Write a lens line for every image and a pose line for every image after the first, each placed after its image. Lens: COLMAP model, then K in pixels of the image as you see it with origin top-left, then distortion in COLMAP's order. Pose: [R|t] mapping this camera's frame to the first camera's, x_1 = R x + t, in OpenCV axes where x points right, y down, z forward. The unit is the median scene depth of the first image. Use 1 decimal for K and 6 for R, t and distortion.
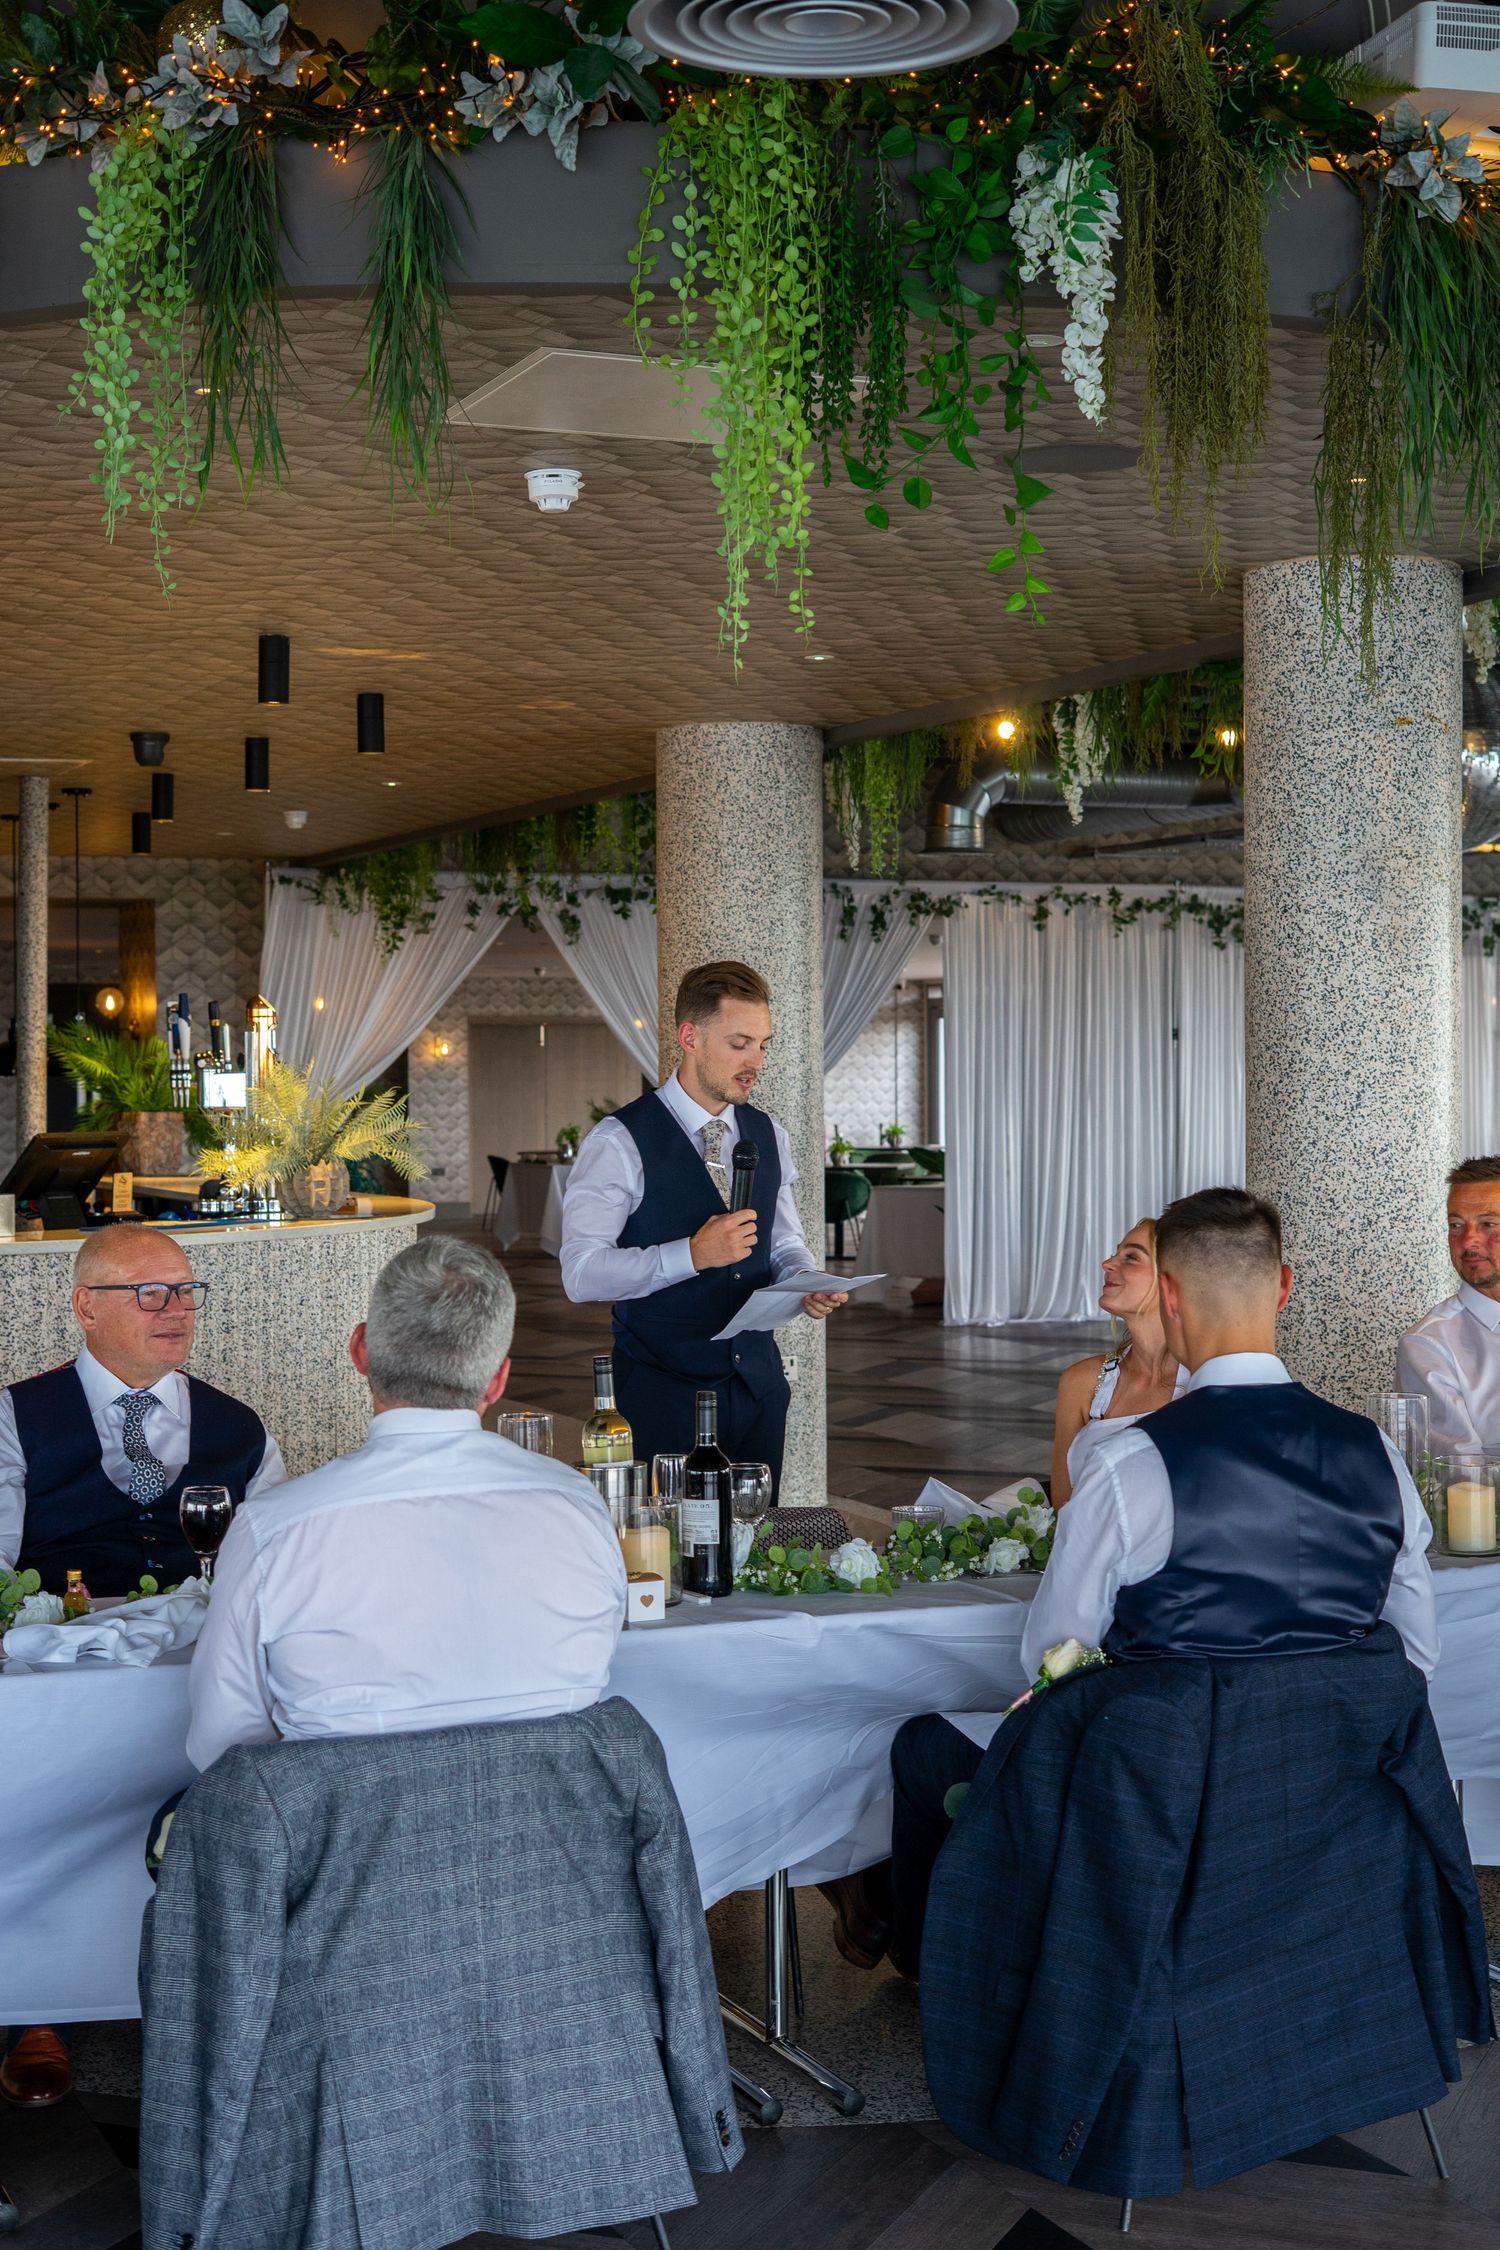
lens RADIAL K [[3226.3, 0, 748.5], [0, 3226.3, 1136.9], [0, 0, 1]] dist [-0.019735, 0.008084]
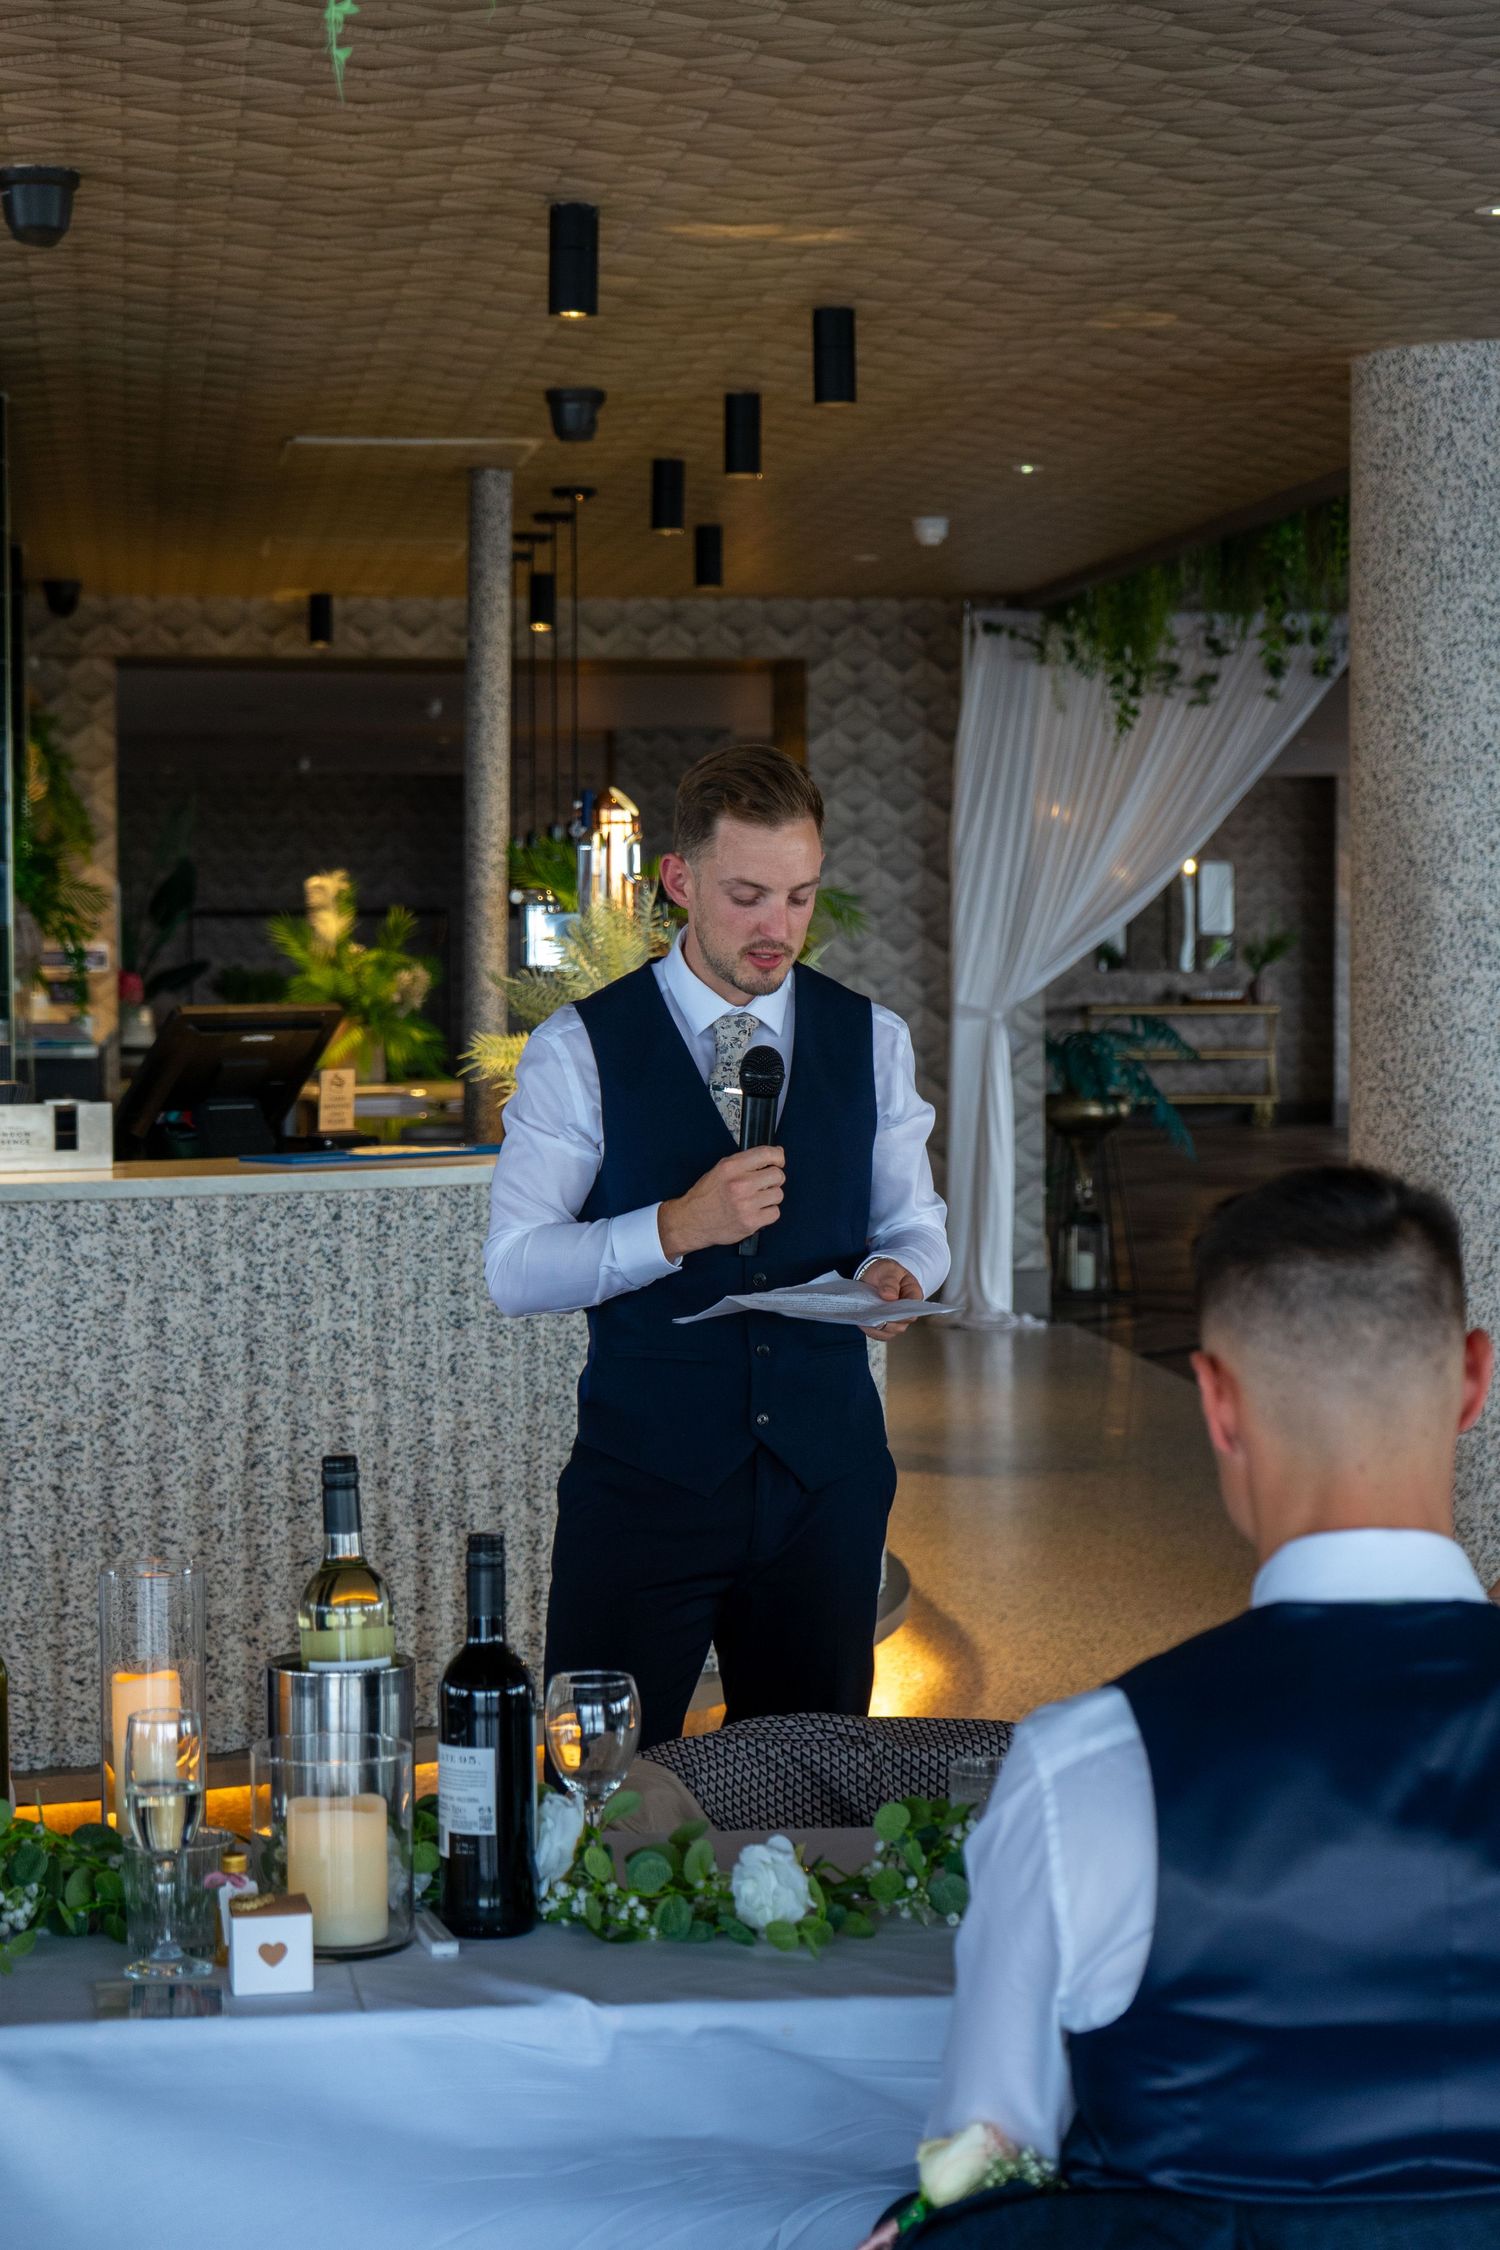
lens RADIAL K [[4414.3, 0, 753.0], [0, 4414.3, 1134.2], [0, 0, 1]] dist [0.027746, 0.257983]
pose [[0.963265, 0.014711, -0.268149, 0.106937], [-0.006723, 0.999507, 0.030683, -0.002995], [0.268468, -0.027753, 0.962889, 0.169933]]
